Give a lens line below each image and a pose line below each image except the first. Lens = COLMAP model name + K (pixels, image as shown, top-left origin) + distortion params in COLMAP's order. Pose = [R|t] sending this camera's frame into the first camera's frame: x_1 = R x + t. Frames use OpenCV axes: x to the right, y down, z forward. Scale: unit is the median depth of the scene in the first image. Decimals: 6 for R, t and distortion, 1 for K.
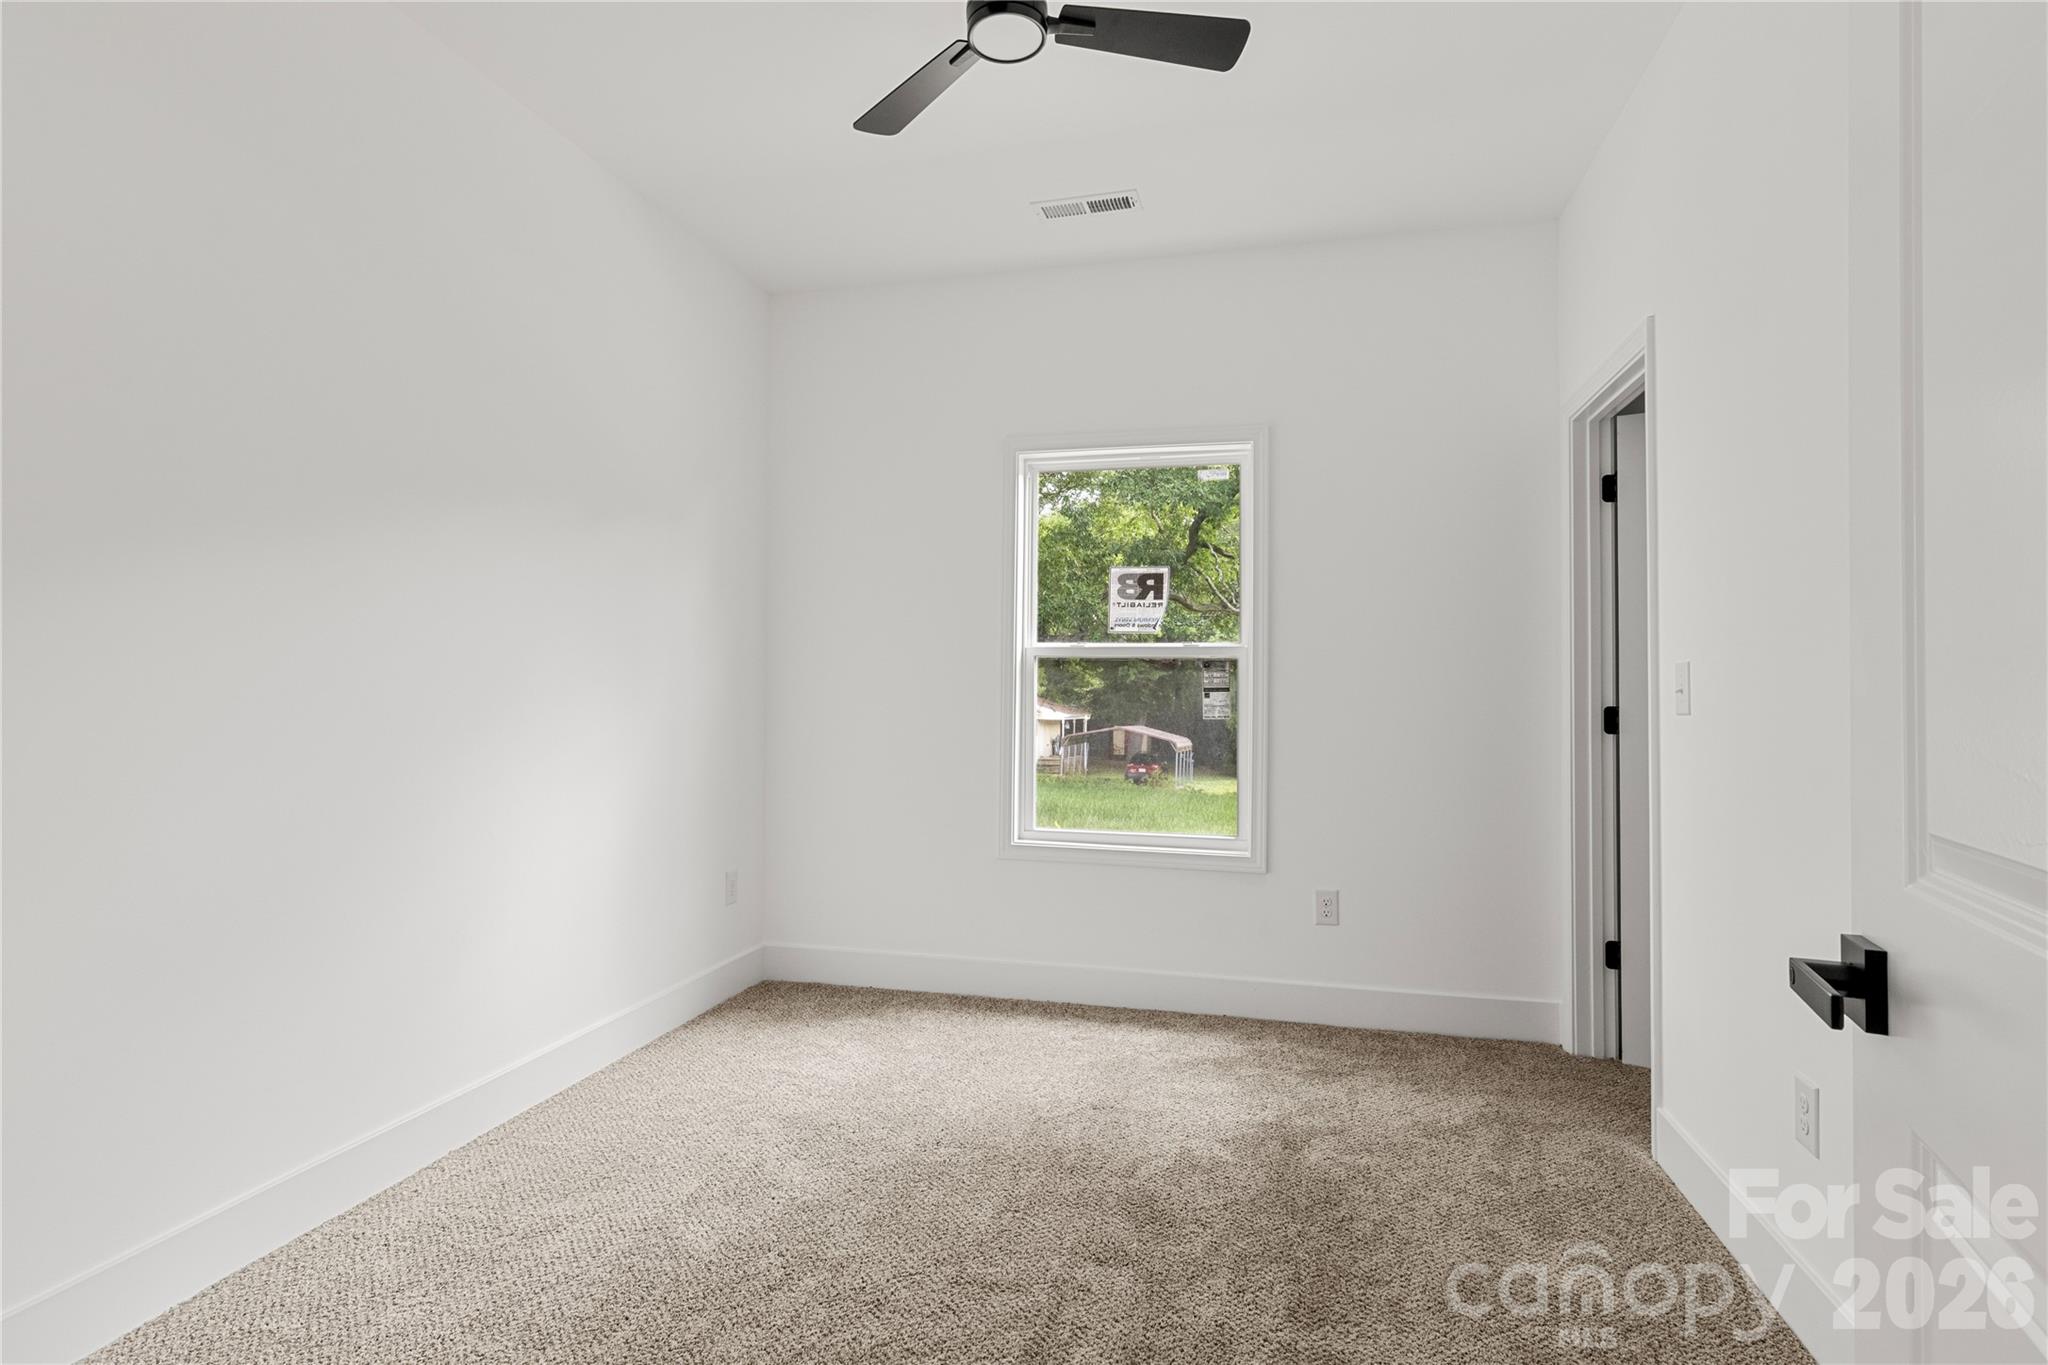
lens RADIAL K [[1064.6, 0, 1009.5], [0, 1064.6, 684.4], [0, 0, 1]] dist [0.005299, 0.001216]
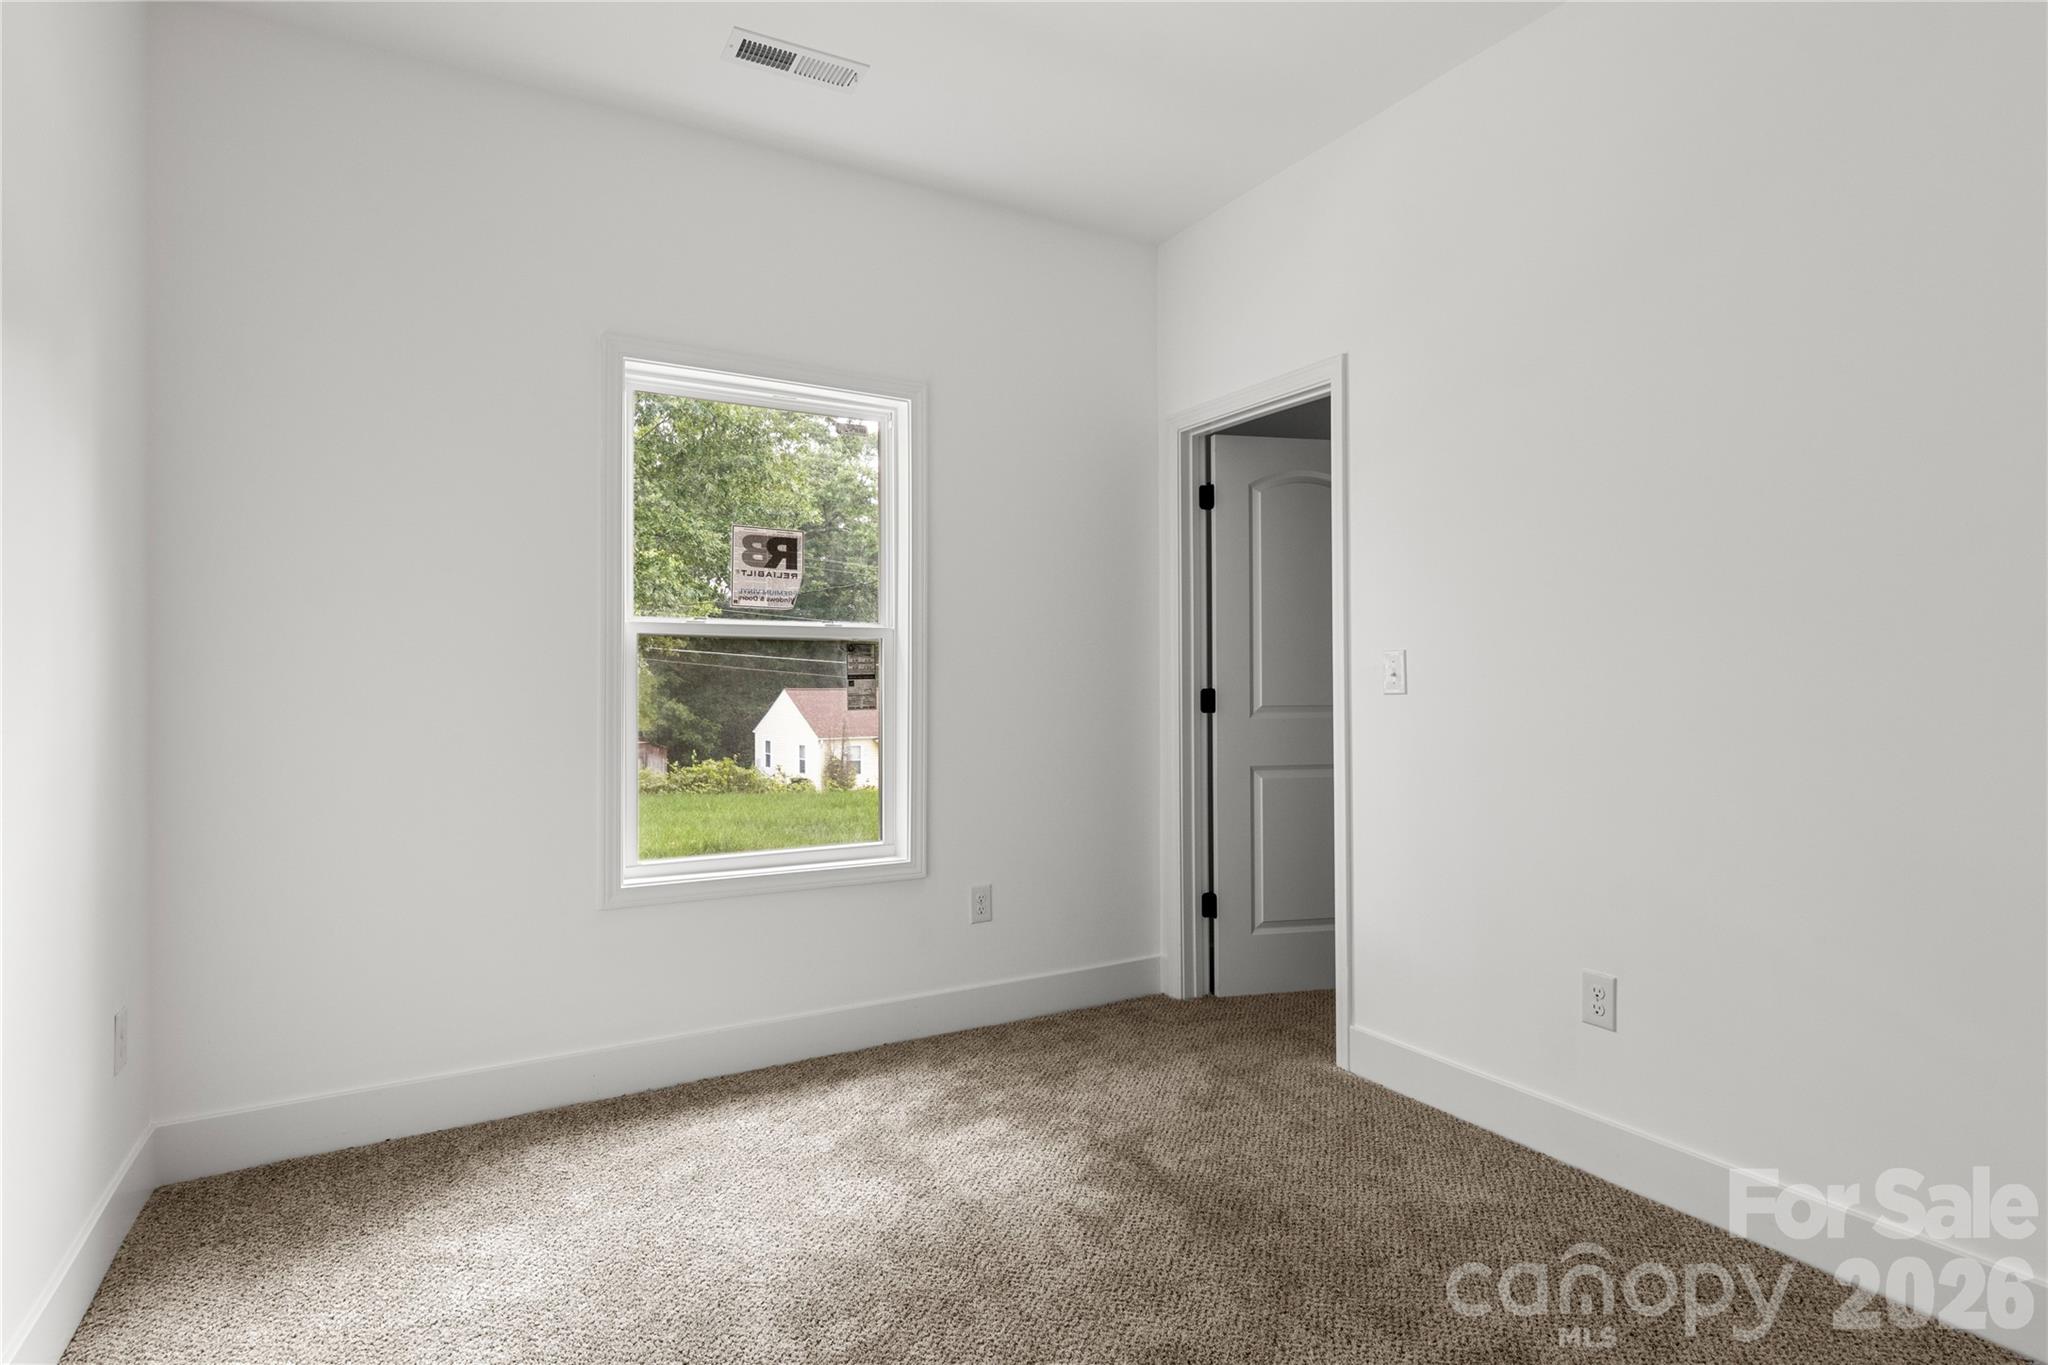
lens RADIAL K [[1064.6, 0, 996.9], [0, 1064.6, 679.0], [0, 0, 1]] dist [0.005299, 0.001216]
pose [[0.709310, -0.010520, 0.704818, -0.356706], [0.001960, 0.999914, 0.012952, -0.004323], [-0.704894, -0.007805, 0.709270, 0.310718]]
